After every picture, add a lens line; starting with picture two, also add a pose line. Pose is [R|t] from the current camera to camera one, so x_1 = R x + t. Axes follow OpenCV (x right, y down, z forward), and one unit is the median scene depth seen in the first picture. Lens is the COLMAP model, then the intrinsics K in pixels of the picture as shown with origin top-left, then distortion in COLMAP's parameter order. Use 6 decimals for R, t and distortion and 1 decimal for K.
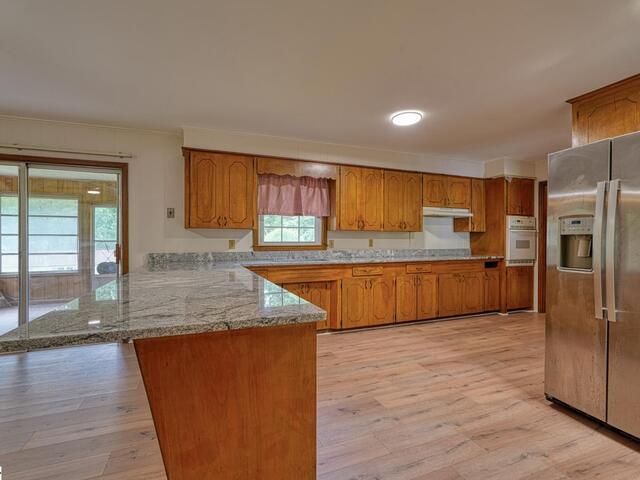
lens RADIAL K [[319.3, 0, 318.3], [0, 319.3, 241.1], [0, 0, 1]] dist [-0.031234, 0.016176]
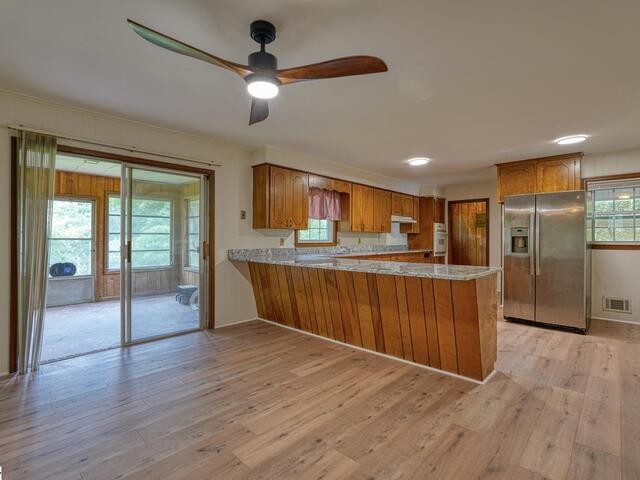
lens RADIAL K [[319.3, 0, 318.3], [0, 319.3, 241.1], [0, 0, 1]] dist [-0.031234, 0.016176]
pose [[0.907807, -0.000450, 0.419389, -0.625799], [-0.001160, 0.999993, 0.003585, 0.002711], [-0.419387, -0.003741, 0.907800, -0.166755]]
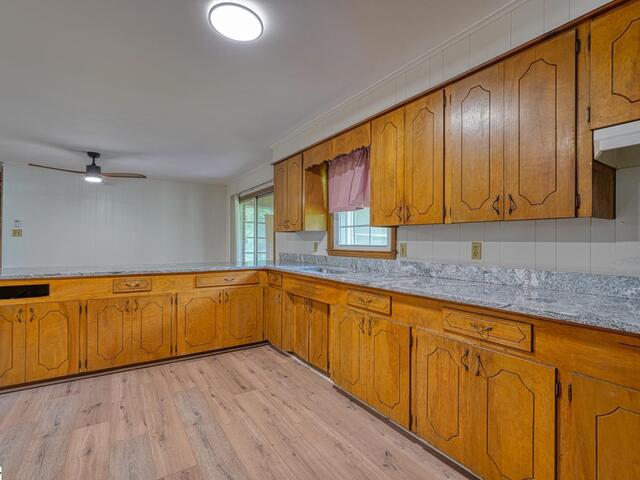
lens RADIAL K [[319.3, 0, 318.3], [0, 319.3, 241.1], [0, 0, 1]] dist [-0.031234, 0.016176]
pose [[0.192075, -0.001183, -0.981380, 0.633872], [-0.010741, 0.999937, -0.003308, -0.004135], [0.981321, 0.011176, 0.192050, 0.779186]]
